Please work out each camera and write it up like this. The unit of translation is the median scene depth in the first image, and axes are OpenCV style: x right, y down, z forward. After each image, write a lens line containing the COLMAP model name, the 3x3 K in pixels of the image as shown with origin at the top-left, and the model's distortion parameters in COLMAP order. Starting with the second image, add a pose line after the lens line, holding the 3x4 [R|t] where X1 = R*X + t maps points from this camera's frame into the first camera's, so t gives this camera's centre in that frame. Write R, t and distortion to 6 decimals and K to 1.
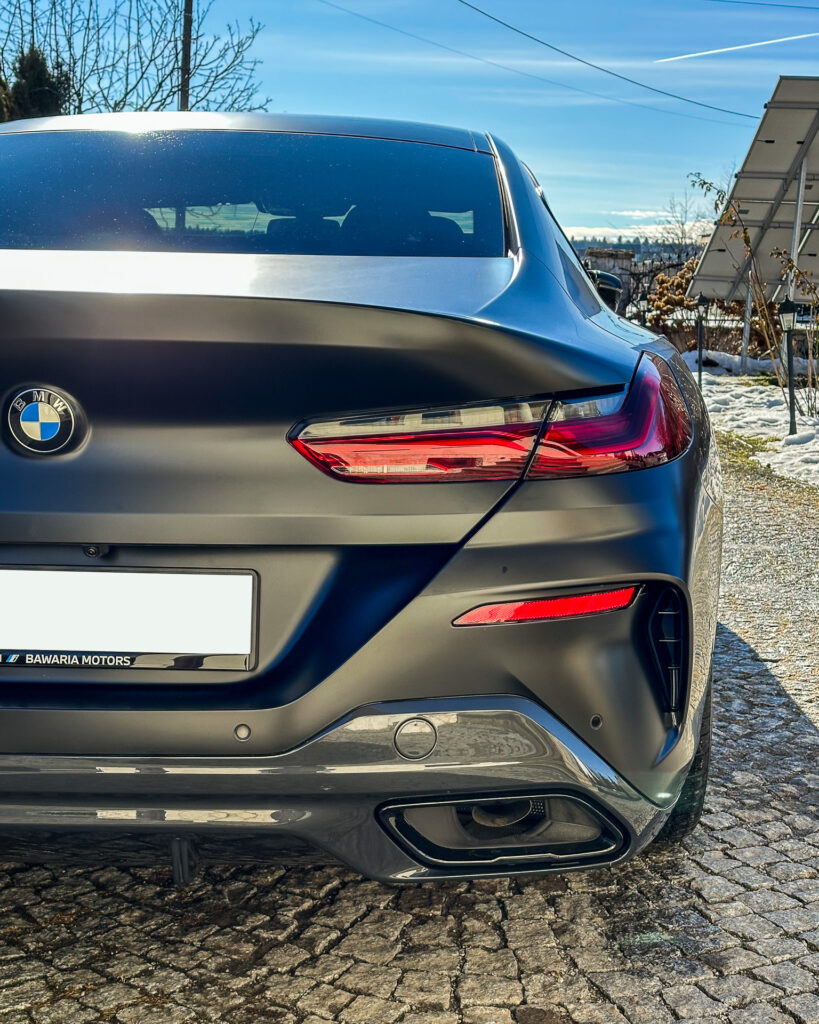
lens RADIAL K [[1552.5, 0, 398.3], [0, 1552.5, 529.9], [0, 0, 1]] dist [0.156994, -0.180690]
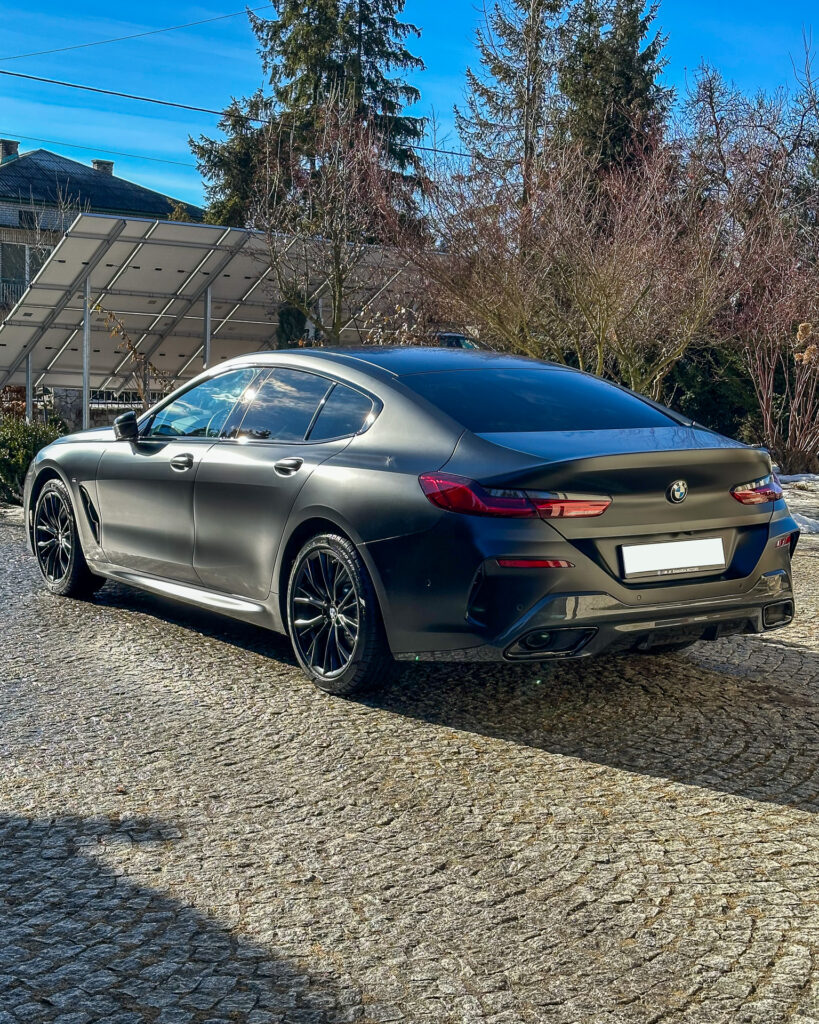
lens RADIAL K [[1604.5, 0, 390.5], [0, 1604.5, 511.9], [0, 0, 1]] dist [0.202408, -0.187951]
pose [[0.795657, -0.069365, 0.601763, -2.325397], [0.099254, 0.994924, -0.016550, -0.030835], [-0.597561, 0.072895, 0.798503, -1.065014]]
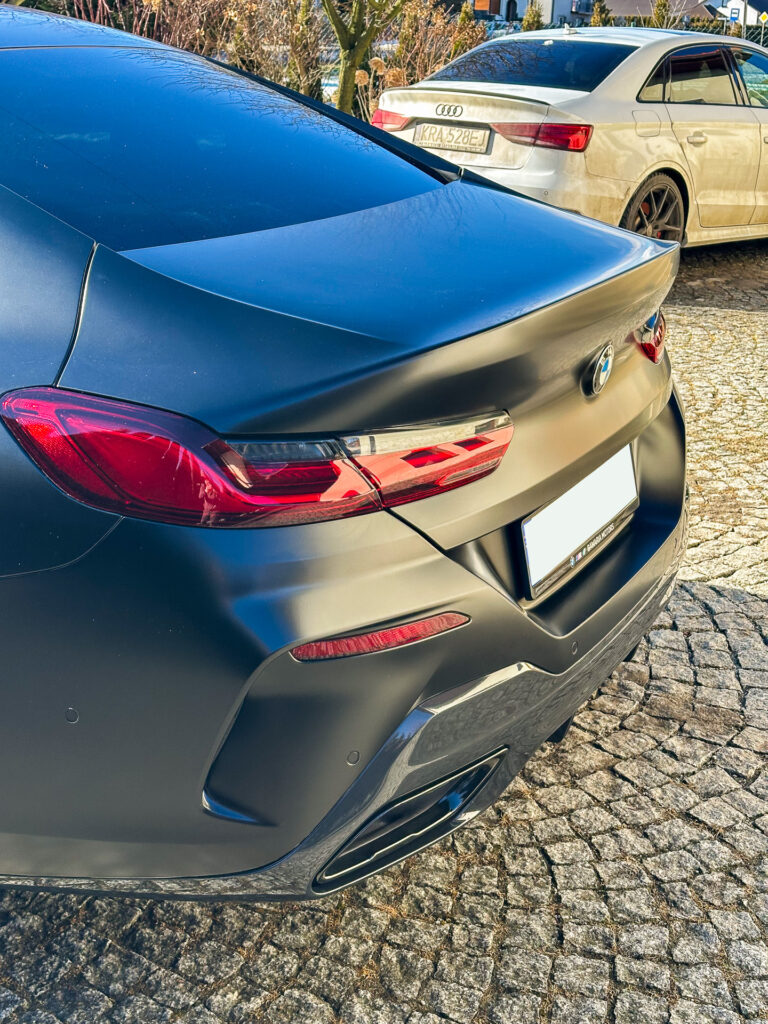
lens RADIAL K [[1448.8, 0, 384.8], [0, 1448.8, 495.7], [0, 0, 1]] dist [0.182543, -0.395190]
pose [[0.407827, -0.296383, 0.863617, -1.250490], [0.121394, 0.955054, 0.270437, -0.289020], [-0.904953, -0.005454, 0.425476, 0.582915]]
